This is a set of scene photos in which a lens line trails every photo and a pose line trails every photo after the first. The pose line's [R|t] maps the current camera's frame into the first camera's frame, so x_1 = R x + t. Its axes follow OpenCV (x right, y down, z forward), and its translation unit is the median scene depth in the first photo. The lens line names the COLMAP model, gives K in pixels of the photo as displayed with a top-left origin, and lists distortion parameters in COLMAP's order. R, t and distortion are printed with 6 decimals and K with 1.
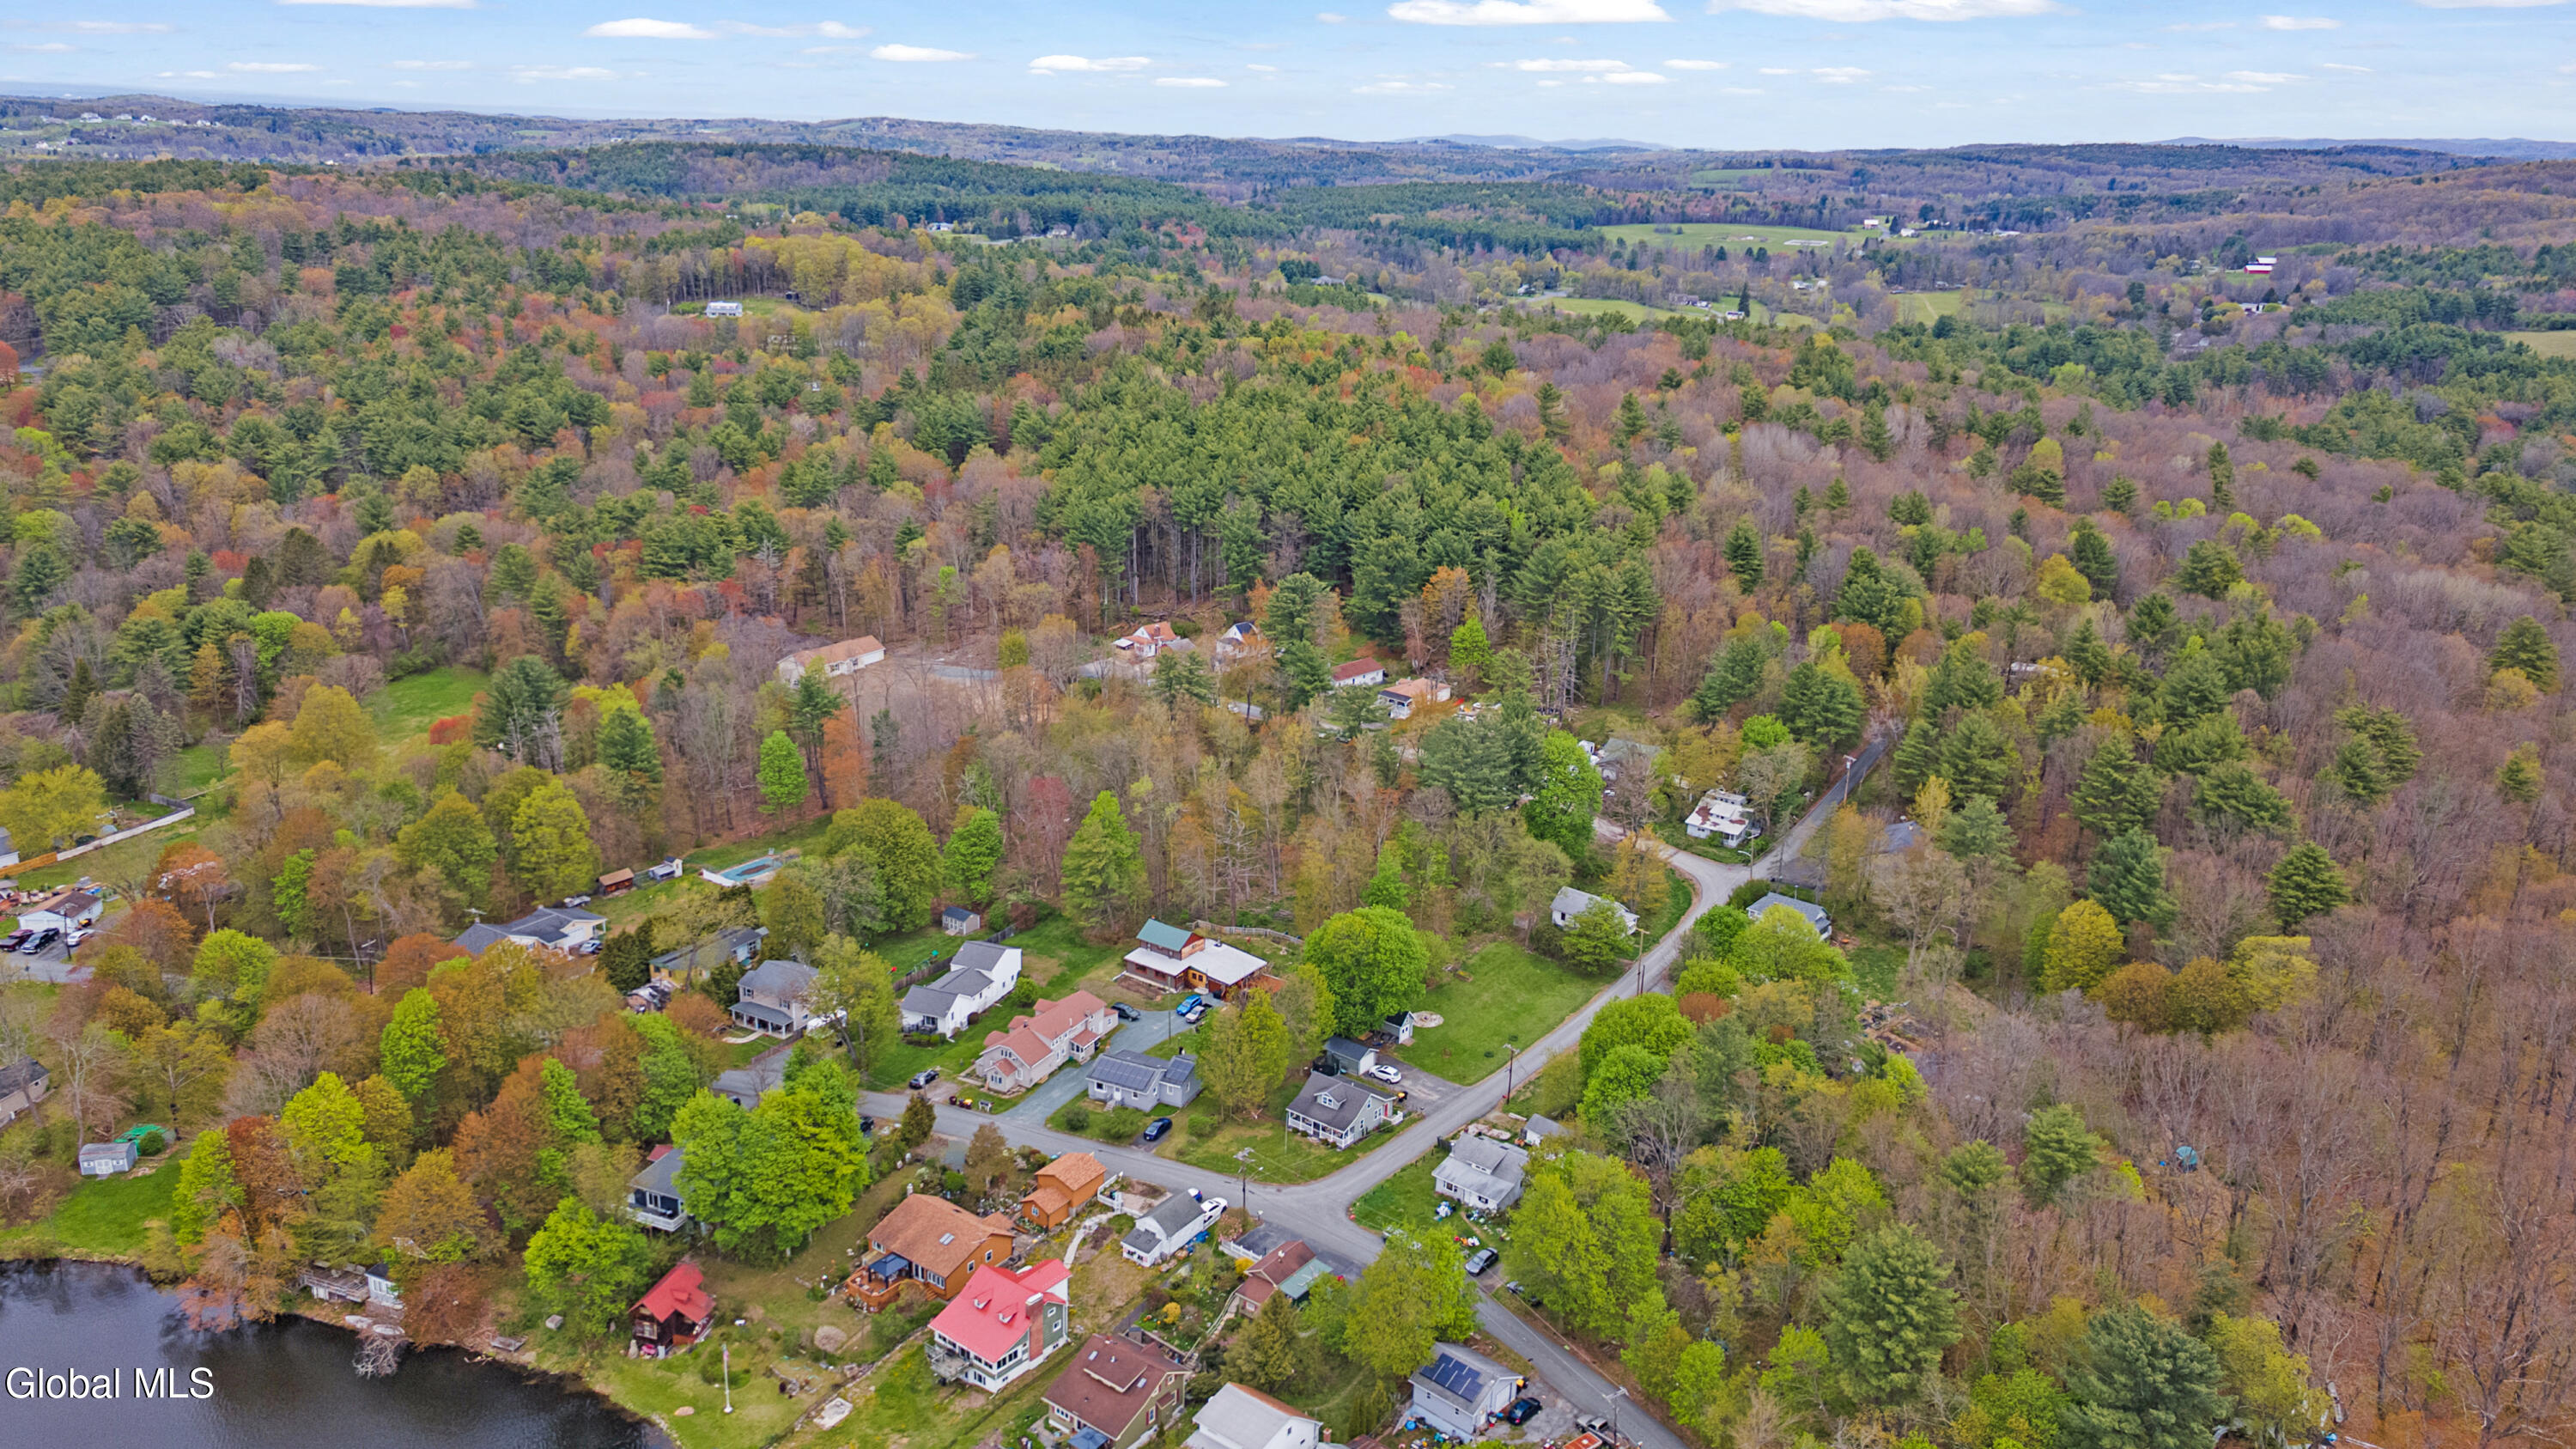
lens RADIAL K [[1953.9, 0, 1288.0], [0, 1953.9, 724.5], [0, 0, 1]] dist [0.010338, 0.099780]
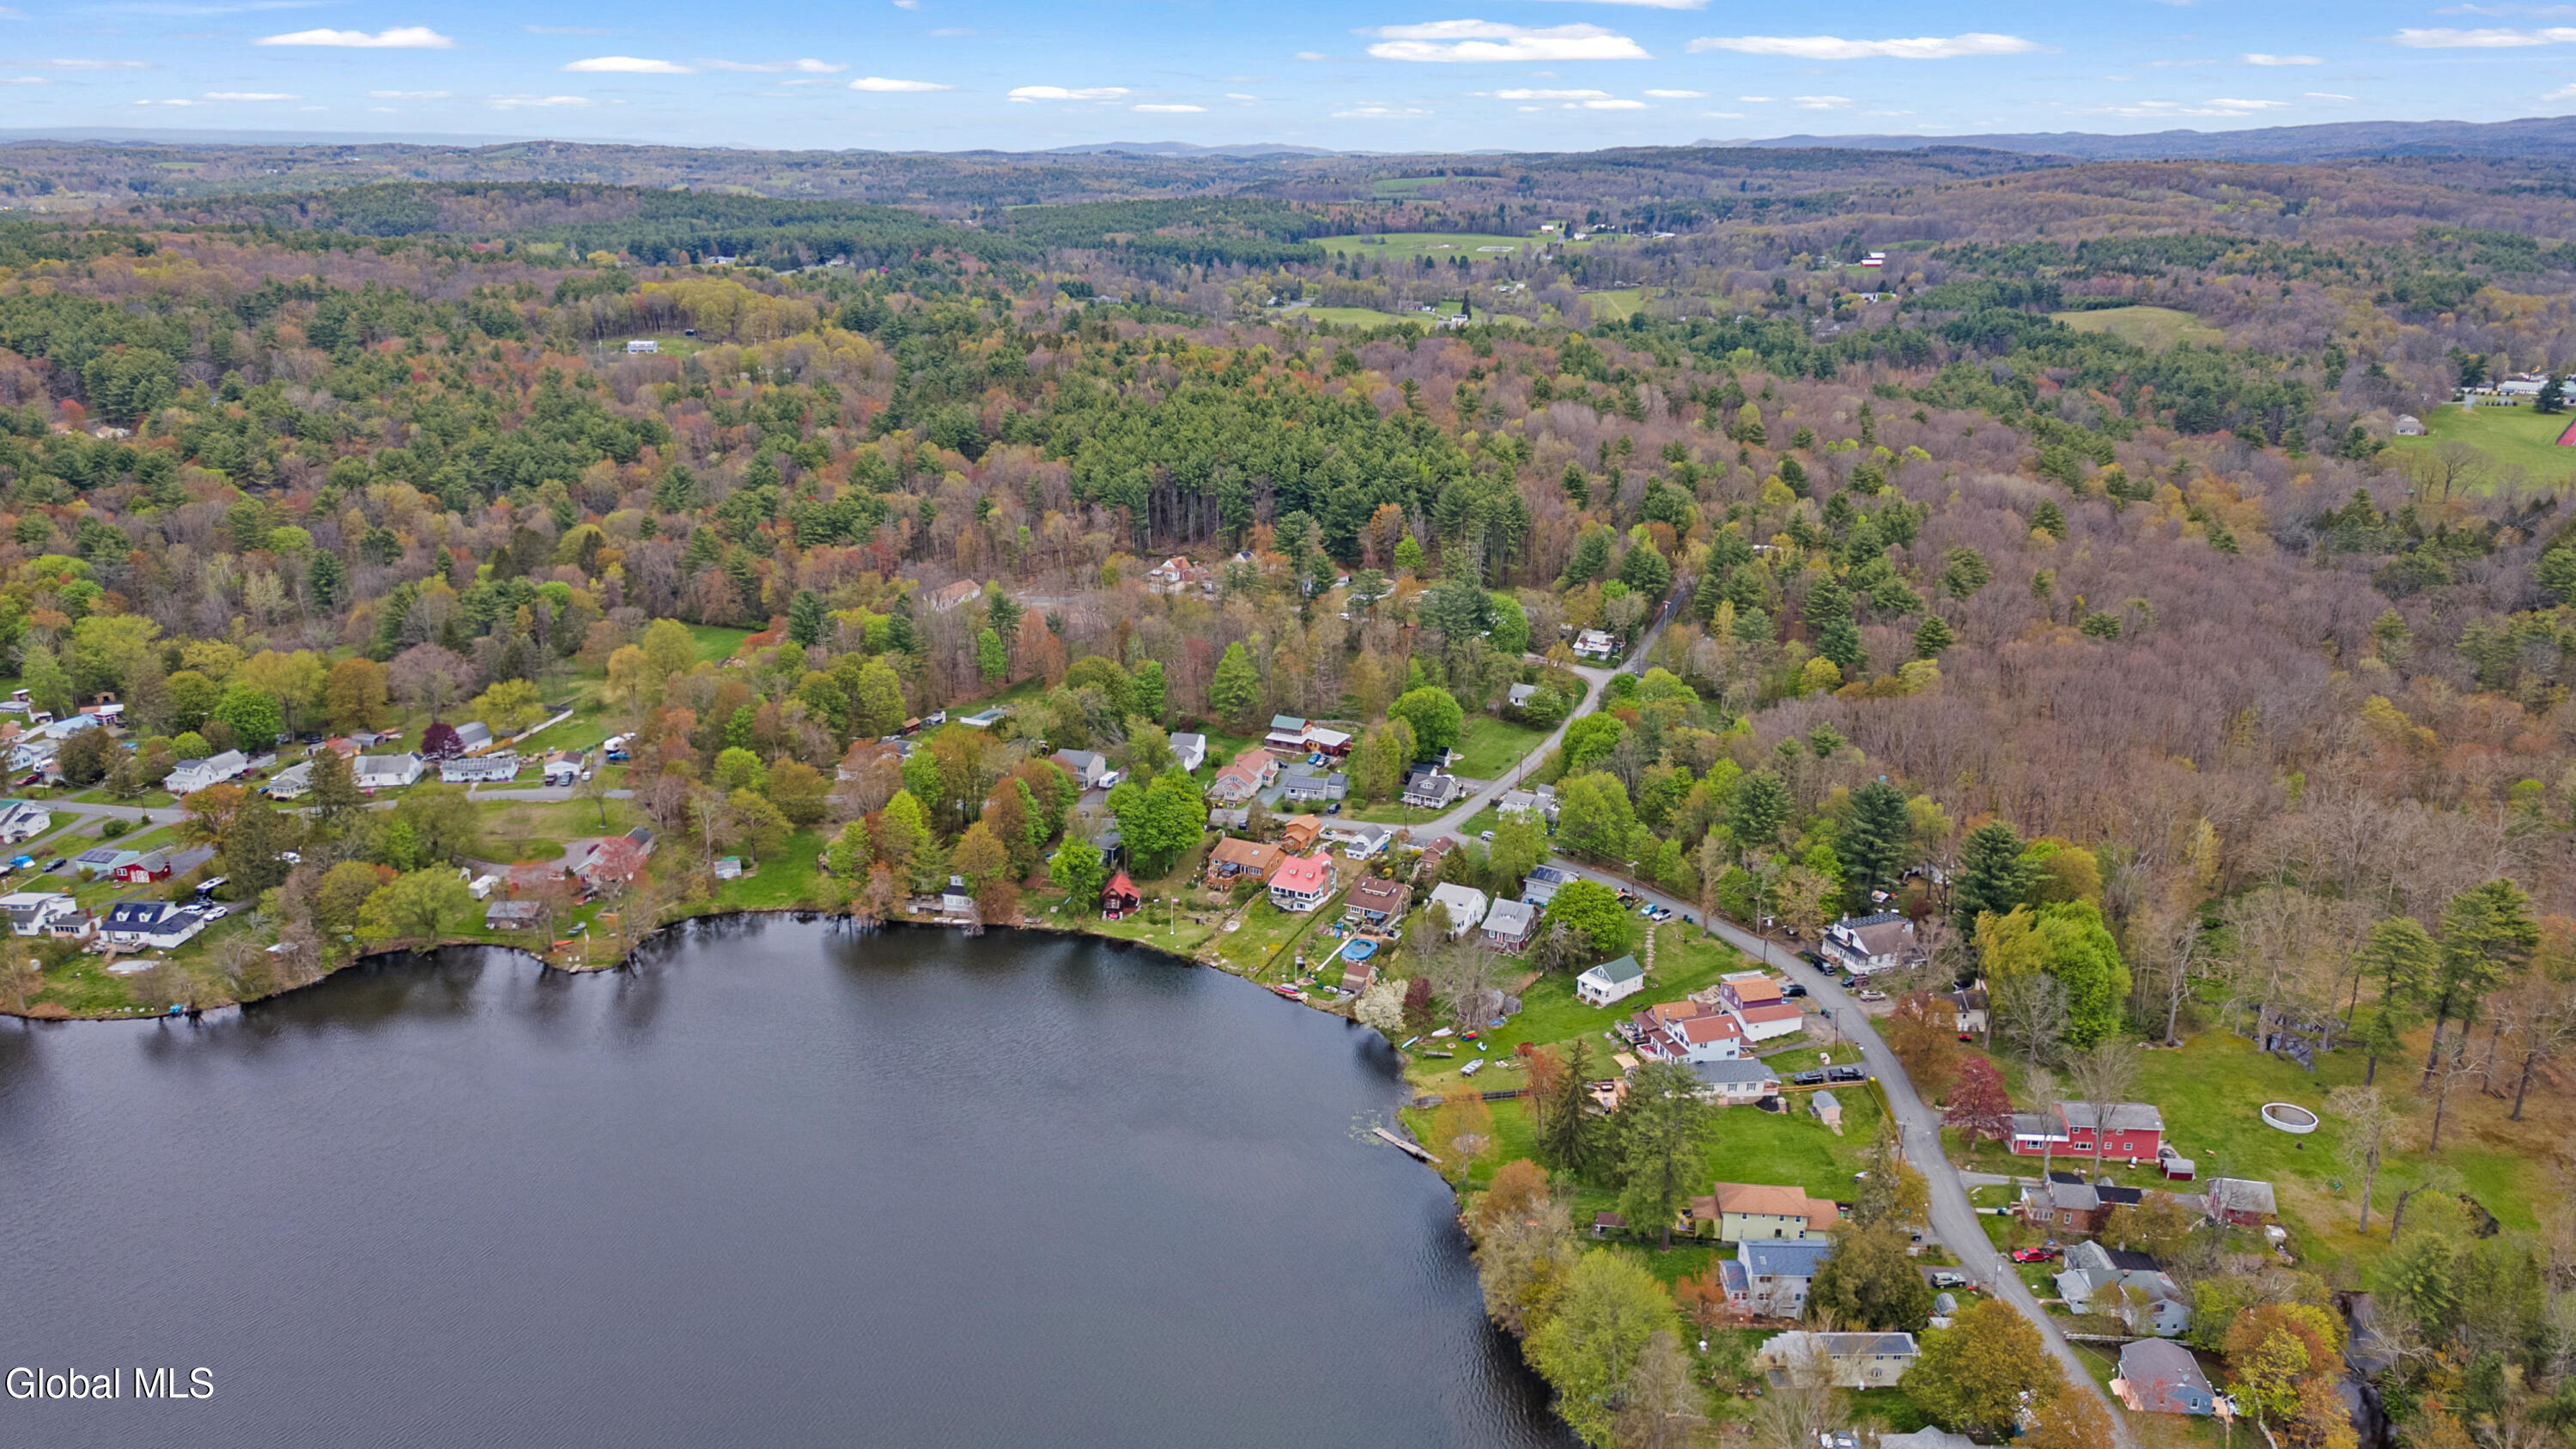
lens RADIAL K [[2016.6, 0, 1288.0], [0, 2016.6, 724.5], [0, 0, 1]] dist [0.039271, 0.006117]
pose [[0.984186, -0.070124, 0.162664, -0.123196], [0.071528, 0.997435, -0.002784, 0.041722], [-0.162051, 0.014375, 0.986678, -0.242129]]
